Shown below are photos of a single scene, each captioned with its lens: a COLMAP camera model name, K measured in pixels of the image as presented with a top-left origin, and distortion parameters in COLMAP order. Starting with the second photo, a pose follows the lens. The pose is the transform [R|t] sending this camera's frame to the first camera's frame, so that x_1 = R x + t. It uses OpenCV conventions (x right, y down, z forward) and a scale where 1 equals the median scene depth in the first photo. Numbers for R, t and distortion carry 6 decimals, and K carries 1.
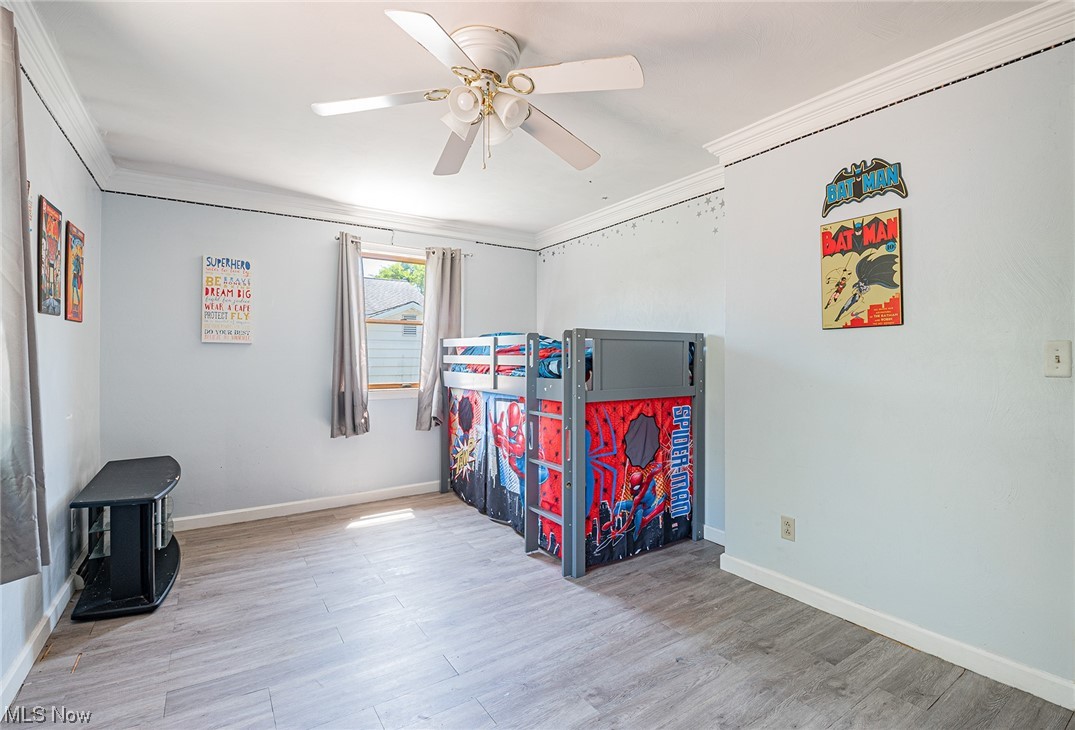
lens RADIAL K [[499.5, 0, 536.7], [0, 499.5, 357.9], [0, 0, 1]] dist [-0.026963, -0.000928]
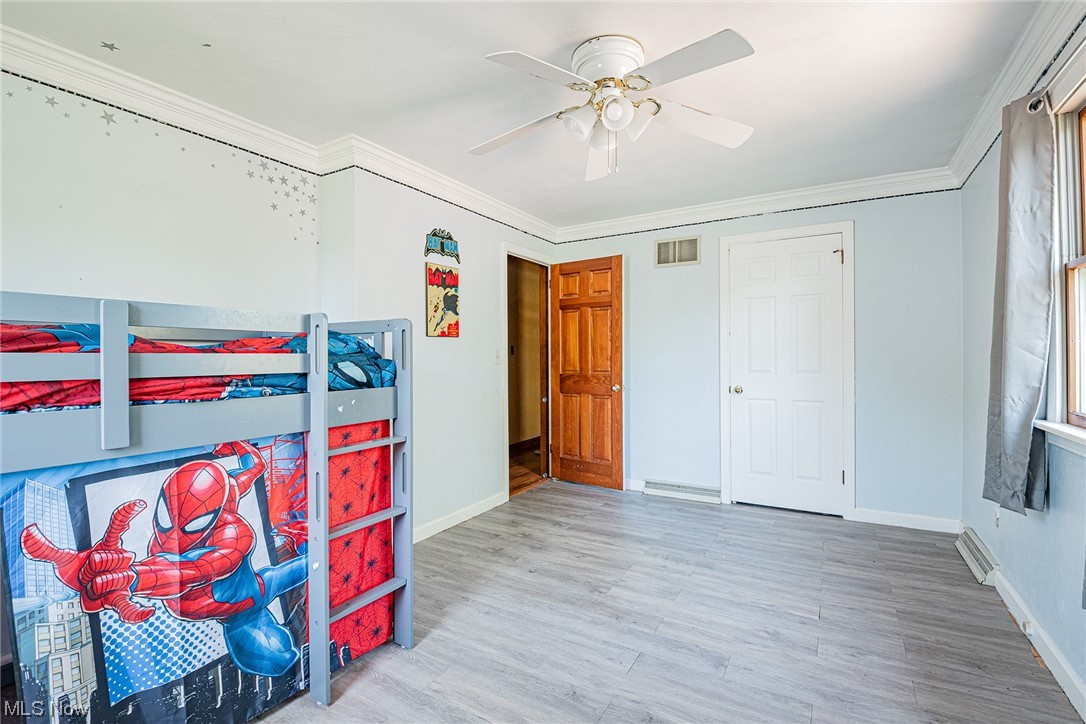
lens RADIAL K [[485.7, 0, 542.7], [0, 485.7, 358.8], [0, 0, 1]] dist [-0.021074, -0.004832]
pose [[-0.451596, -0.004661, 0.892210, -0.823680], [0.004724, 0.999960, 0.007615, -0.003703], [-0.892210, 0.007654, -0.451556, 1.378587]]
